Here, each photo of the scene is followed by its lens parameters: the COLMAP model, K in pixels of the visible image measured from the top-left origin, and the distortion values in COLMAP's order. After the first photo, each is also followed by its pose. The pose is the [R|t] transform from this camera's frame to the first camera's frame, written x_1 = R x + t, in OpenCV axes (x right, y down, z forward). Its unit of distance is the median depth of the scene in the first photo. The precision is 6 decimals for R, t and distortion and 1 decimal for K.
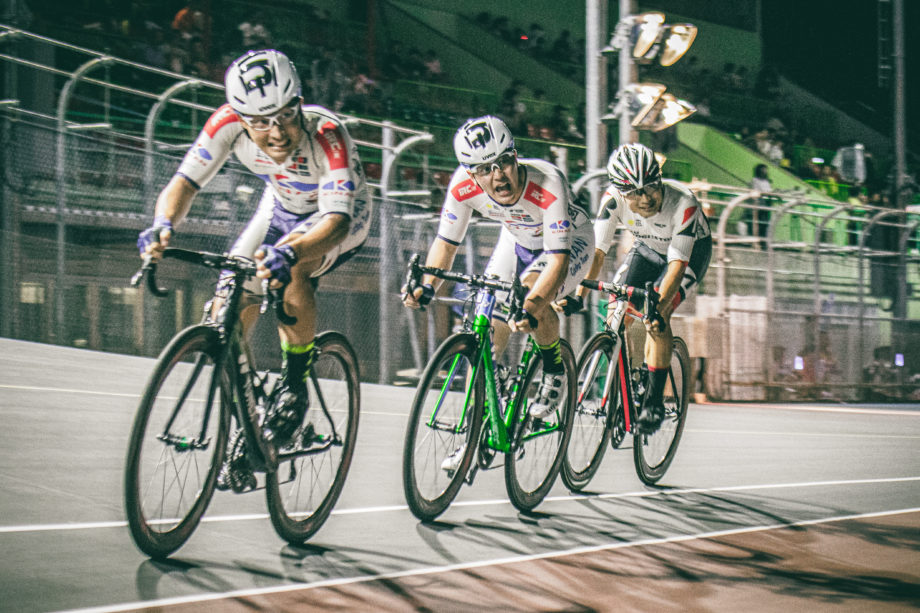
lens RADIAL K [[2944.2, 0, 461.8], [0, 2944.2, 301.3], [0, 0, 1]] dist [-0.346210, 0.000000]
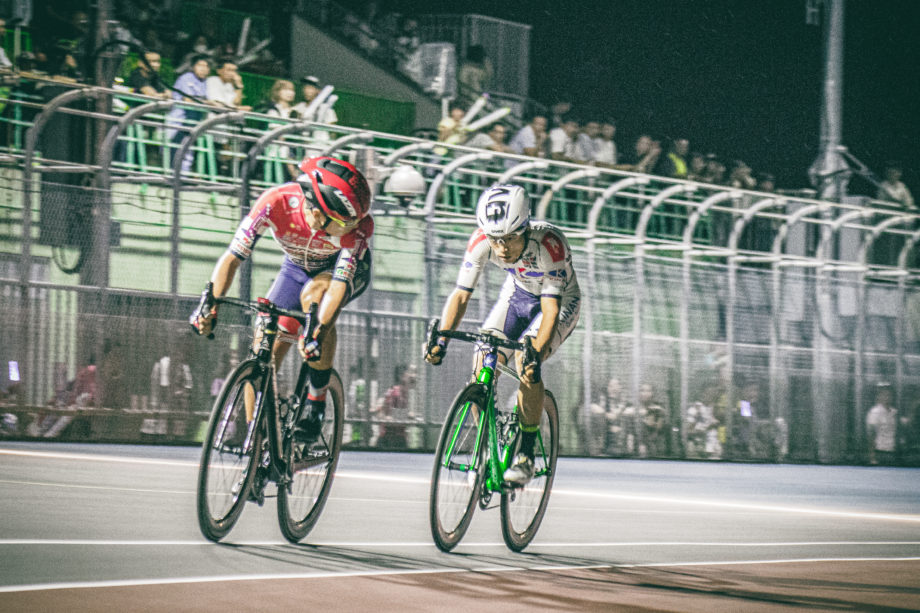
lens RADIAL K [[6006.5, 0, 459.4], [0, 6006.5, 309.3], [0, 0, 1]] dist [1.139423, 0.000000]
pose [[0.977227, 0.026668, 0.210512, -0.018665], [-0.028987, 0.999548, 0.007937, -0.000796], [-0.210205, -0.013859, 0.977559, -0.101669]]
